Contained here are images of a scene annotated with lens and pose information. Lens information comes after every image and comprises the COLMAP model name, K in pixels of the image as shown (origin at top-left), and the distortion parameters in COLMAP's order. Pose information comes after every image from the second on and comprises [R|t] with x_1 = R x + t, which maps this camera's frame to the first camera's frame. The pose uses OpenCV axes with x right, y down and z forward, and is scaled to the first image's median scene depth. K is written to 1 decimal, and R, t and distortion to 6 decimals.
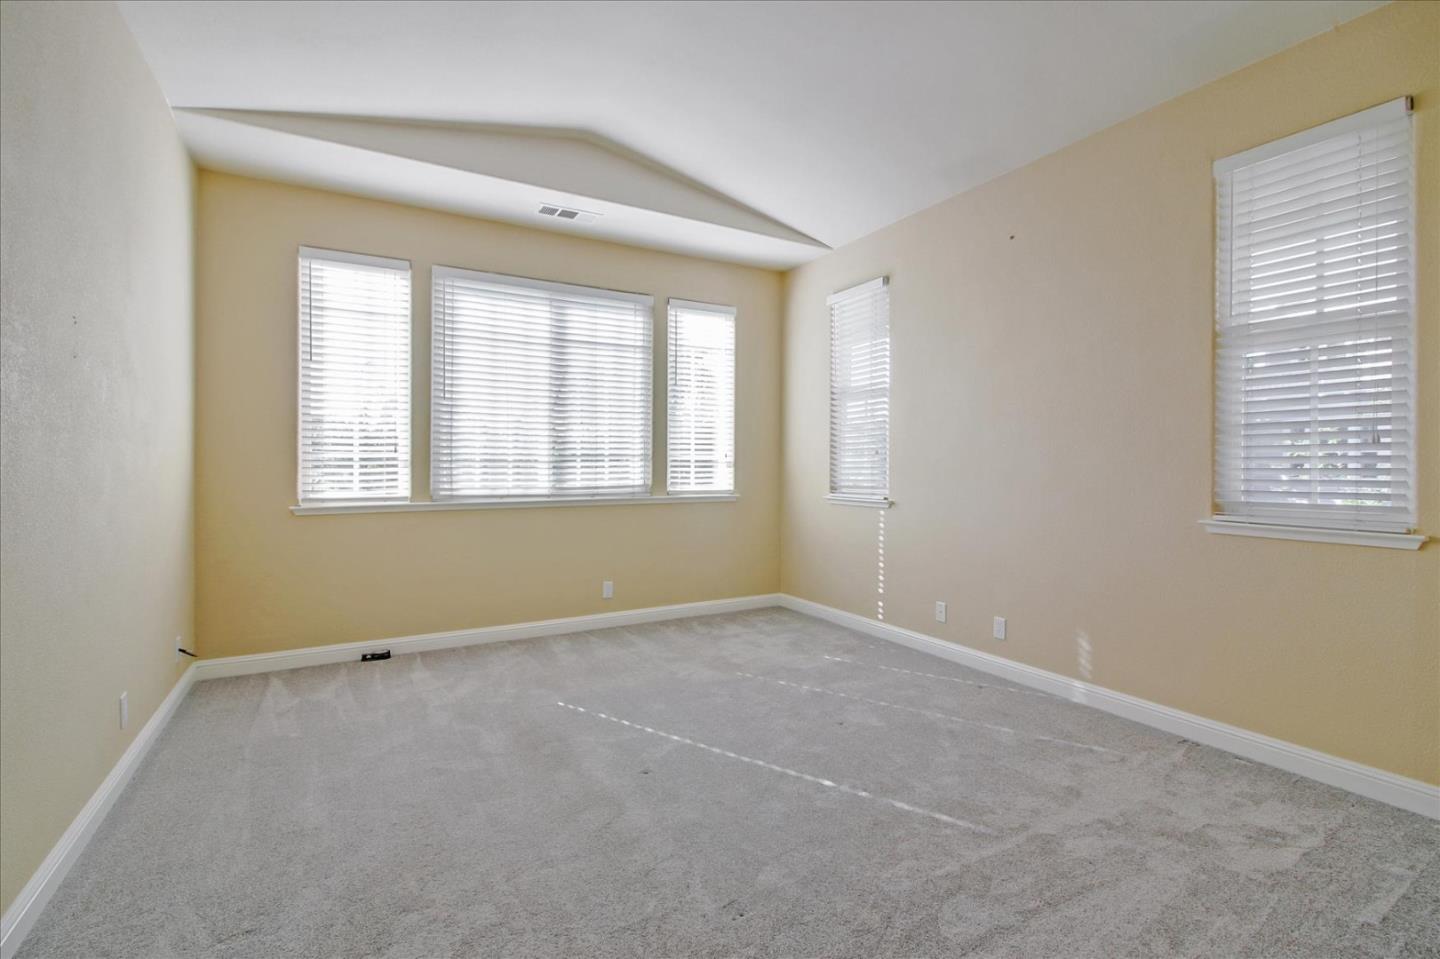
lens RADIAL K [[663.8, 0, 709.2], [0, 663.8, 463.9], [0, 0, 1]] dist [0.003387, -0.000695]
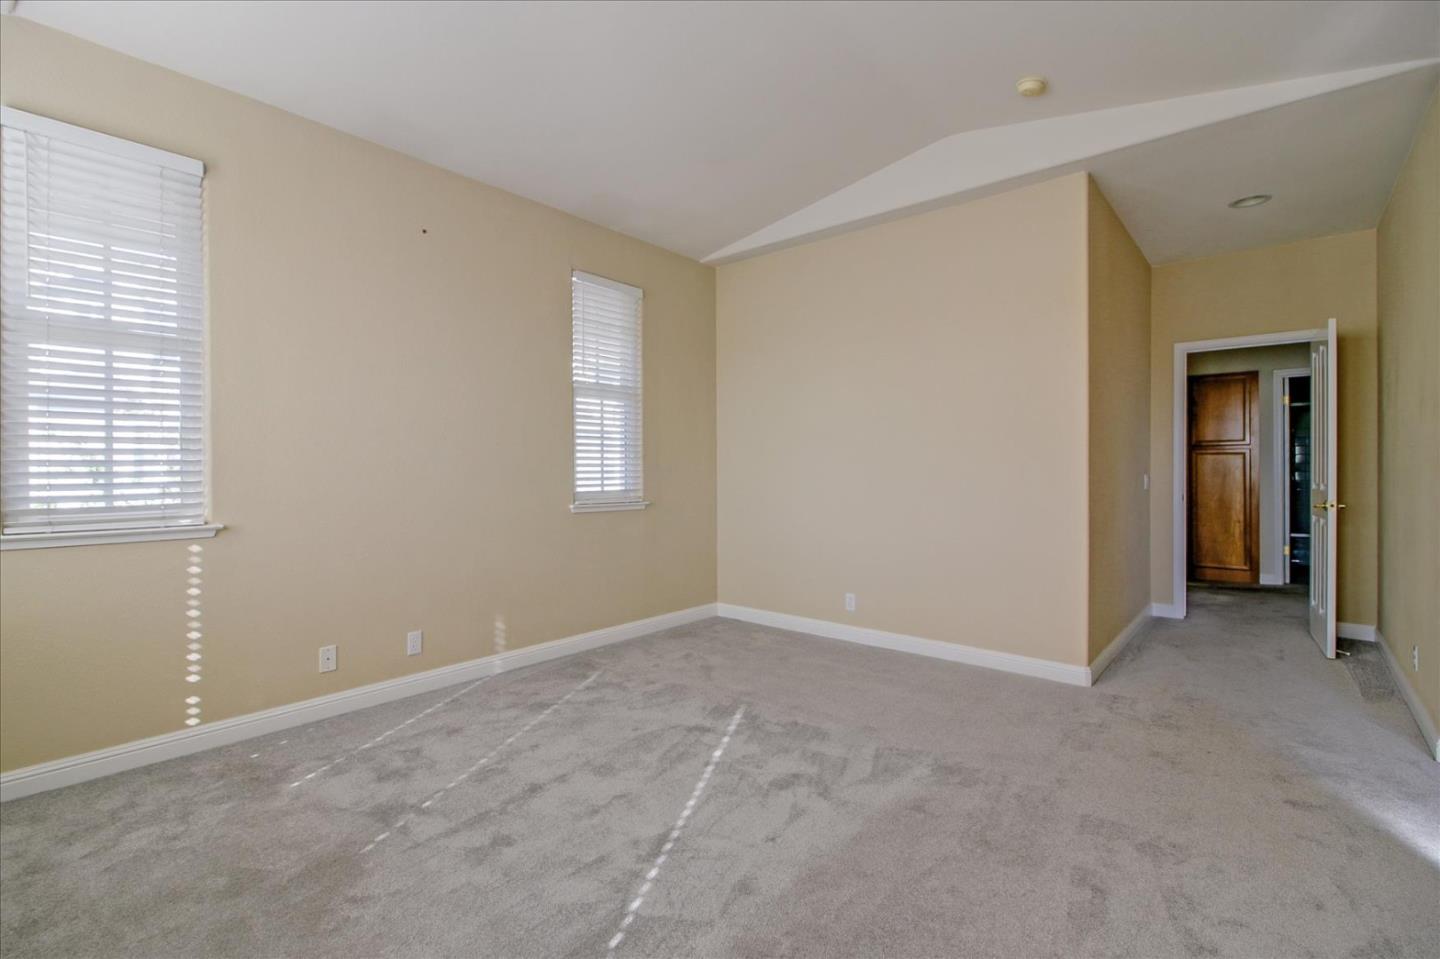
lens RADIAL K [[663.8, 0, 709.2], [0, 663.8, 463.9], [0, 0, 1]] dist [0.003387, -0.000695]
pose [[-0.363697, -0.001360, 0.931516, -0.607368], [-0.004059, 0.999992, -0.000125, -0.008110], [-0.931508, -0.003826, -0.363700, 0.993648]]
